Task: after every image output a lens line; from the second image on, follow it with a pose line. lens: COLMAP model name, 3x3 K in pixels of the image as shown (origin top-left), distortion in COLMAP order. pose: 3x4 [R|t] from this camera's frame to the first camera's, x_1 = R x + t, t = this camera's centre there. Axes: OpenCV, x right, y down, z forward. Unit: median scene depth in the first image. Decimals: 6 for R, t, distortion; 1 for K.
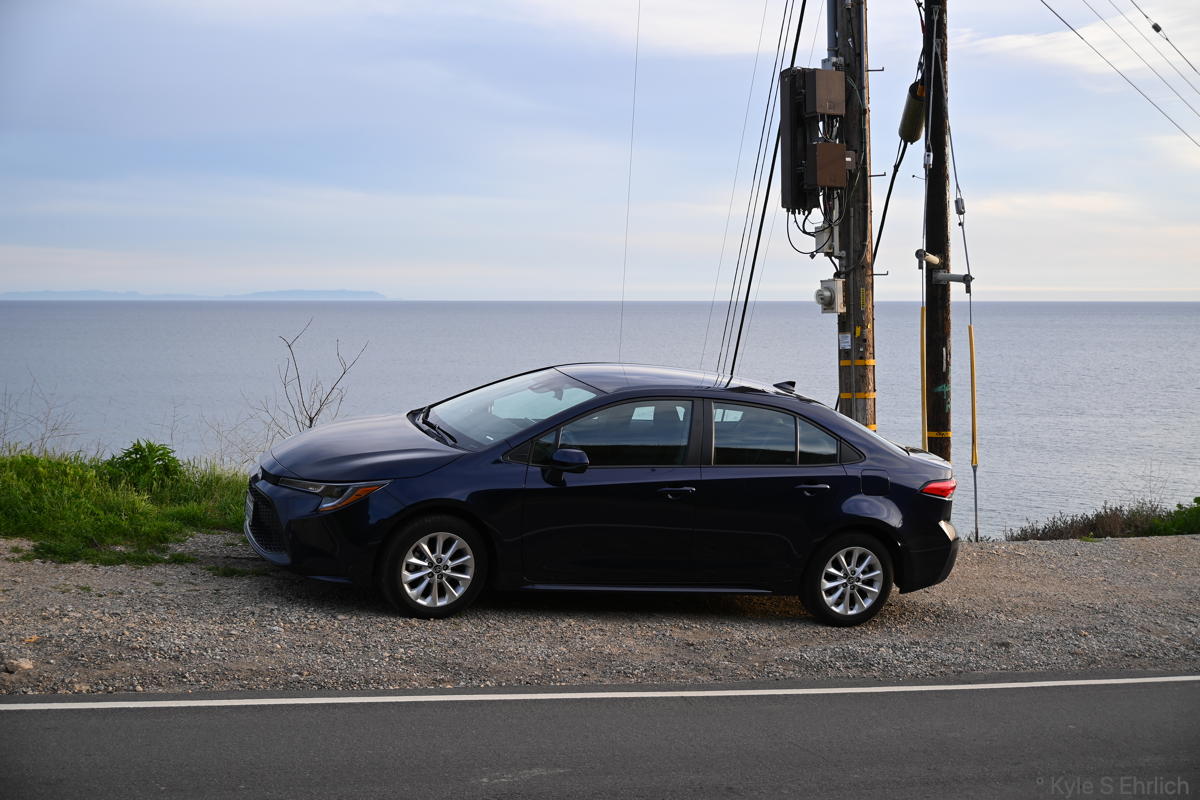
lens RADIAL K [[1622.0, 0, 602.8], [0, 1622.0, 399.7], [0, 0, 1]] dist [0.043454, -0.109485]
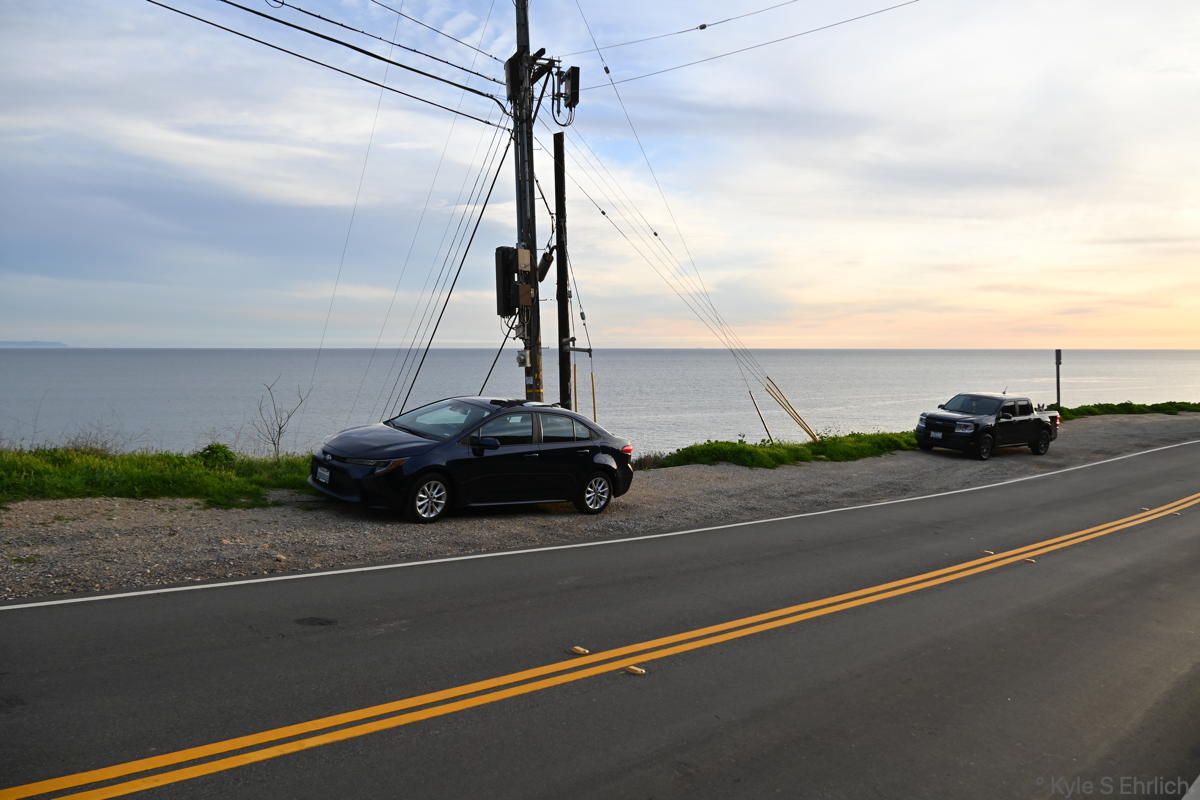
lens RADIAL K [[903.4, 0, 600.1], [0, 903.4, 399.0], [0, 0, 1]] dist [0.003249, -0.004222]
pose [[0.921387, -0.022686, 0.387984, -0.312400], [0.024315, 0.999704, 0.000709, -0.016504], [-0.387885, 0.008780, 0.921666, -0.127627]]
